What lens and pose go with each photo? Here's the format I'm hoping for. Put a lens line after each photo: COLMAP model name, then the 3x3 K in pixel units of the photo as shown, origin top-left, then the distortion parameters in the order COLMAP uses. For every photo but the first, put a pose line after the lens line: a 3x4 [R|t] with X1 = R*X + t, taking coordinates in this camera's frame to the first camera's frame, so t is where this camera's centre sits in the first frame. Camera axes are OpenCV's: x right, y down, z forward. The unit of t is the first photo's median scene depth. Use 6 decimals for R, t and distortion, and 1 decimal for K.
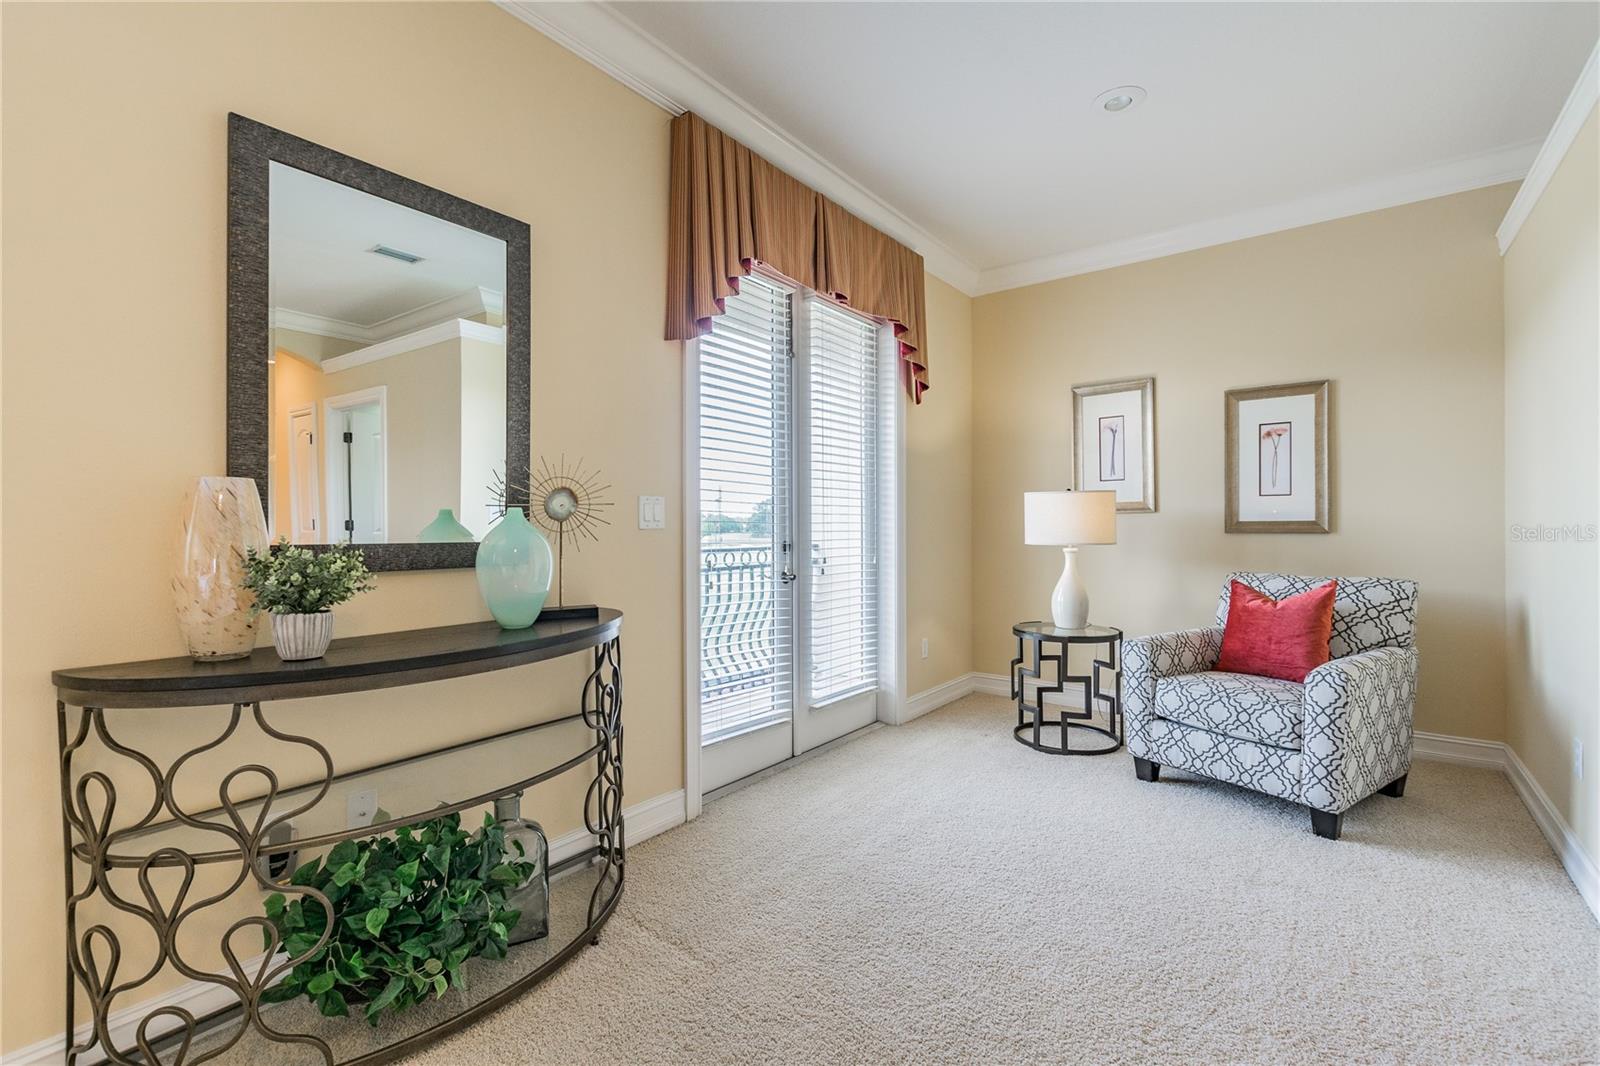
lens RADIAL K [[700.1, 0, 801.3], [0, 700.1, 525.7], [0, 0, 1]] dist [-0.000565, -0.000064]
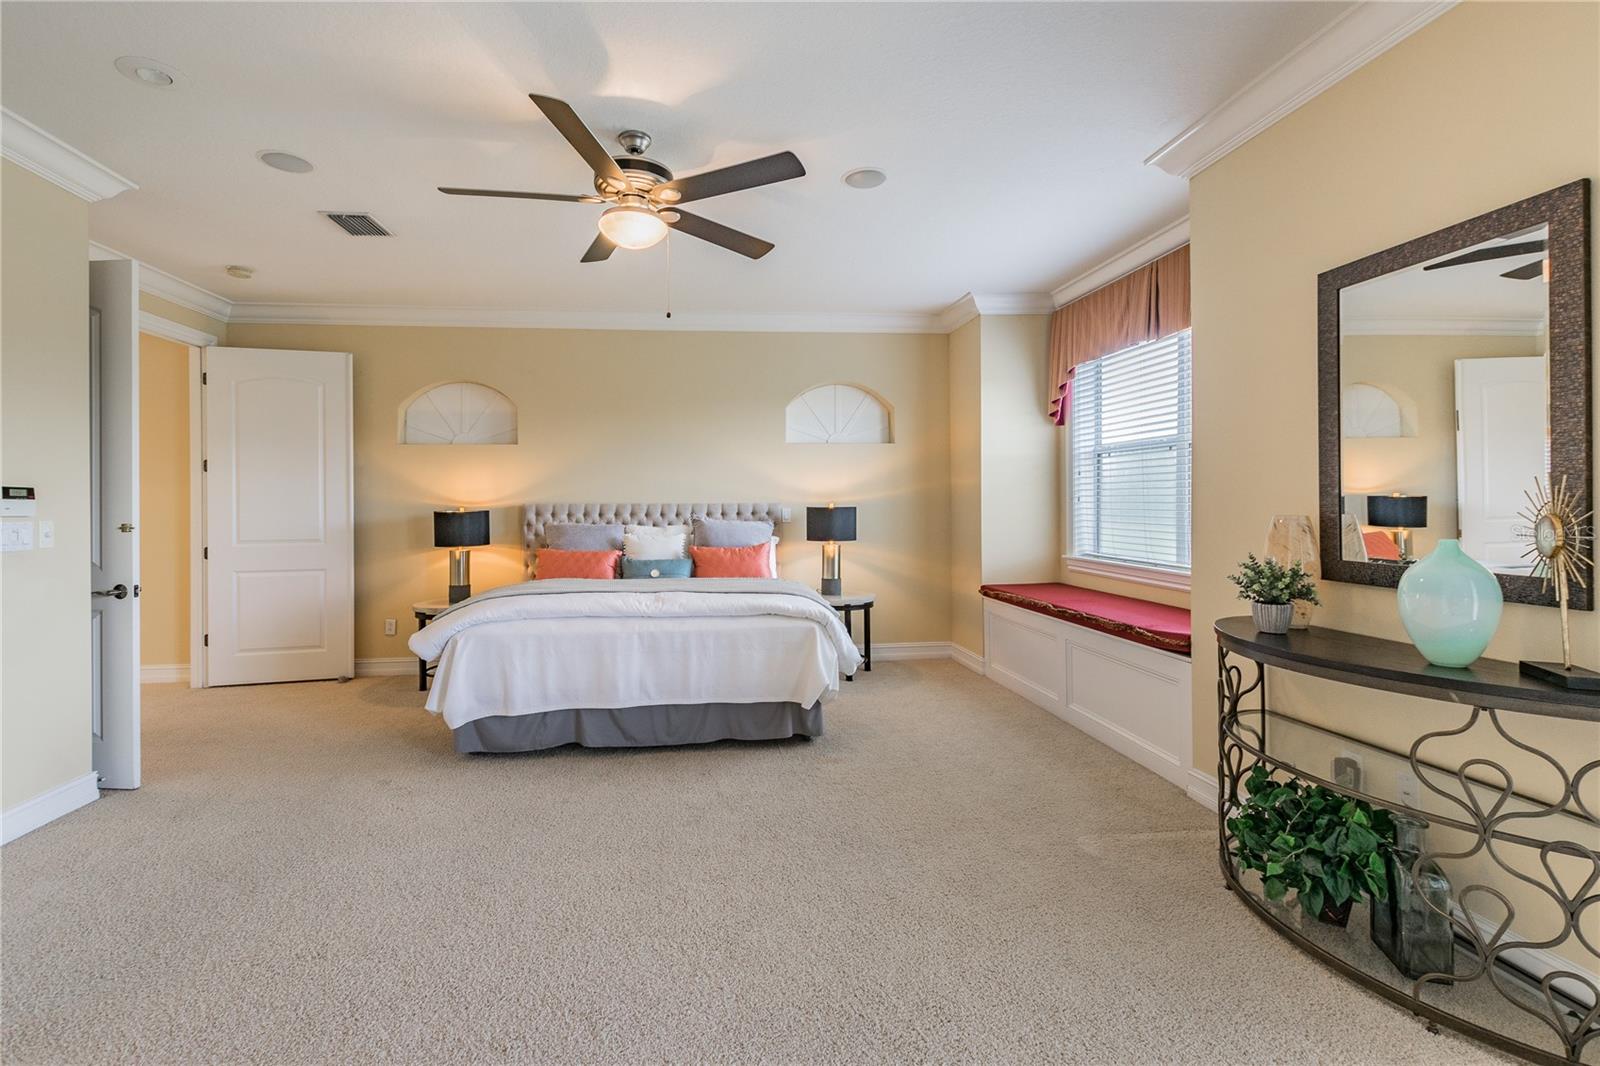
lens RADIAL K [[730.3, 0, 750.7], [0, 730.3, 501.3], [0, 0, 1]] dist [0.001012, 0.000190]
pose [[-0.742809, 0.001883, -0.669500, 0.816487], [0.008199, 0.999947, -0.006284, -0.066488], [0.669453, -0.010157, -0.742785, 0.937923]]
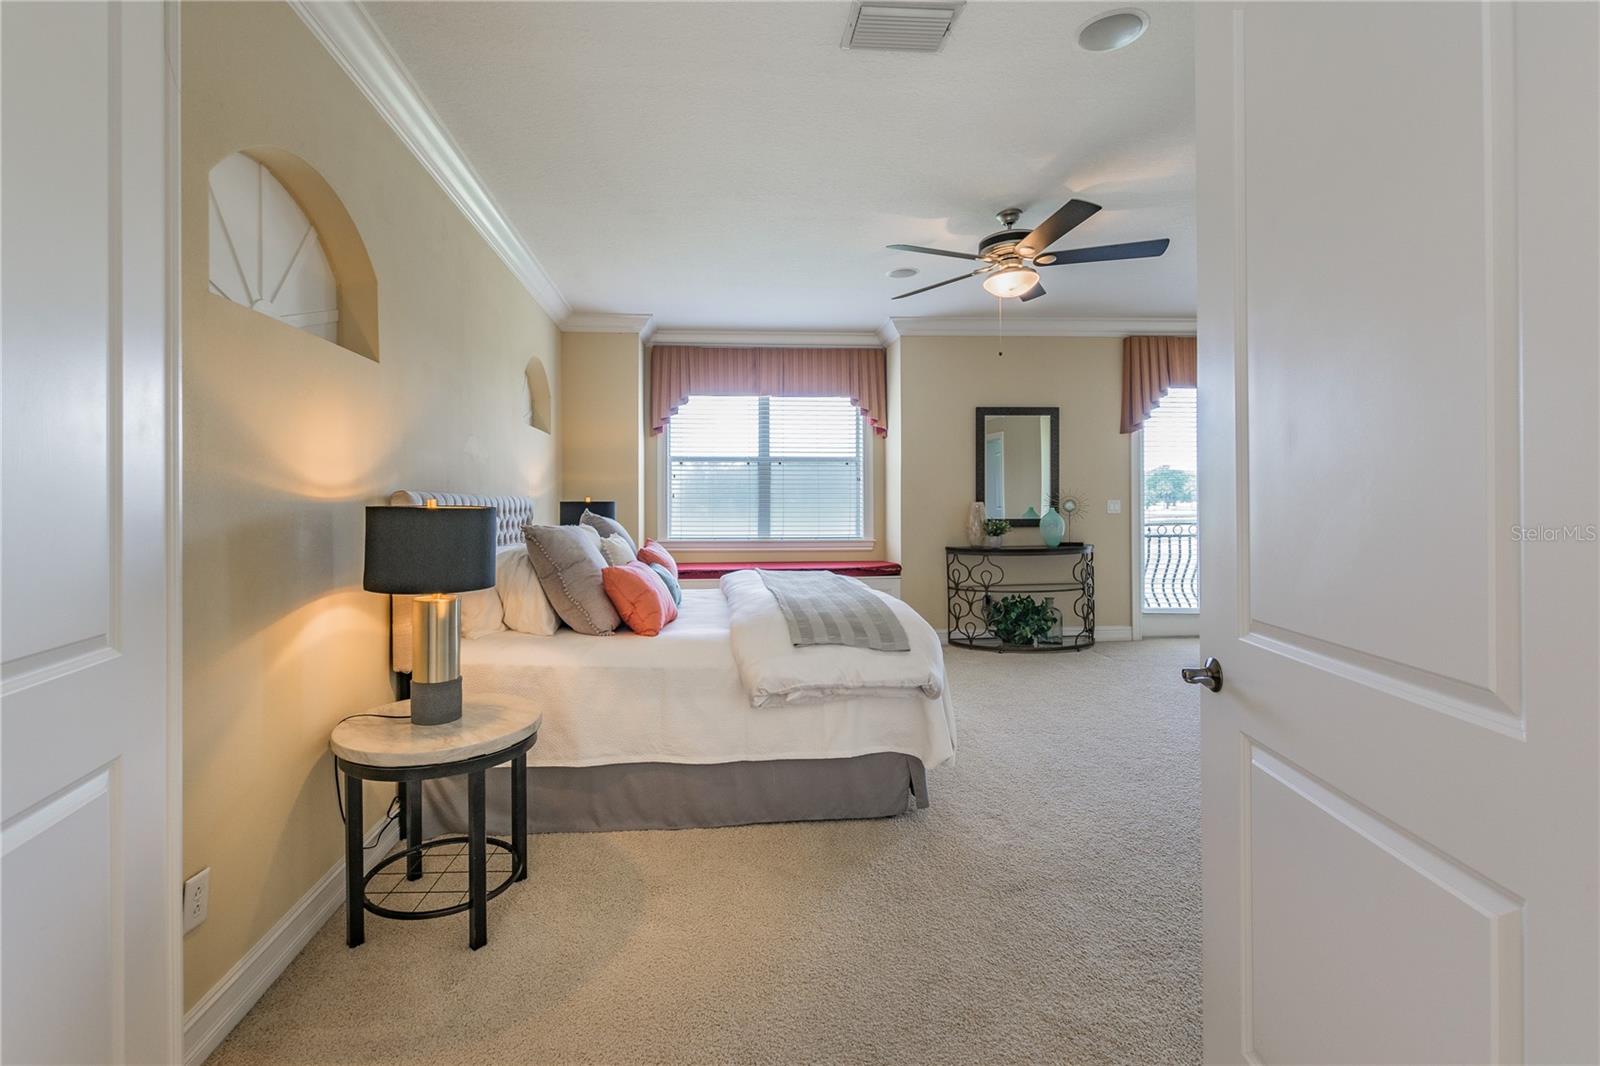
lens RADIAL K [[730.3, 0, 750.7], [0, 730.3, 501.3], [0, 0, 1]] dist [0.001012, 0.000190]
pose [[0.652515, -0.002102, -0.757773, 0.993739], [0.008160, 0.999958, 0.004253, -0.067499], [0.757732, -0.008959, 0.652505, -1.800163]]
